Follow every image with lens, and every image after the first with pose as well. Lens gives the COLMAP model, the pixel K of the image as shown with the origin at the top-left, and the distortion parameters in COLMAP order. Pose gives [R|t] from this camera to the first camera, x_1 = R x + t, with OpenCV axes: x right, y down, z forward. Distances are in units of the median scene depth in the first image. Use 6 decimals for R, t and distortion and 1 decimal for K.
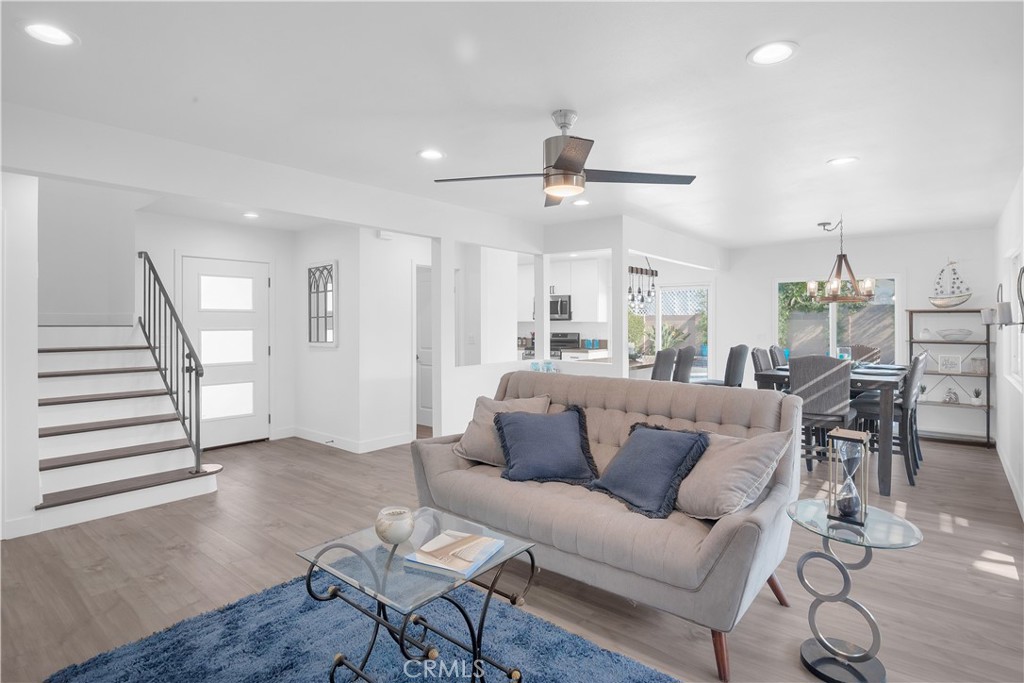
lens RADIAL K [[512.2, 0, 513.2], [0, 512.2, 323.2], [0, 0, 1]] dist [-0.002631, -0.000256]
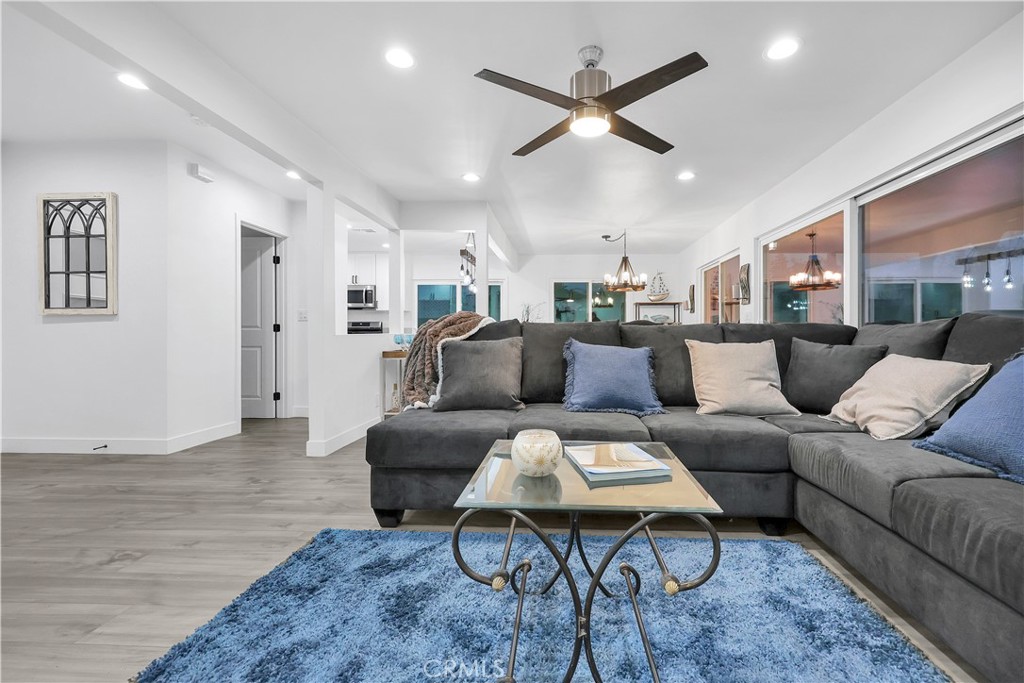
lens RADIAL K [[420.7, 0, 512.0], [0, 420.7, 341.5], [0, 0, 1]] dist [0.002004, 0.000249]
pose [[0.801857, 0.002722, 0.597509, -0.240767], [-0.004817, 0.999987, 0.001909, 0.077502], [-0.597496, -0.004409, 0.801860, 0.184307]]
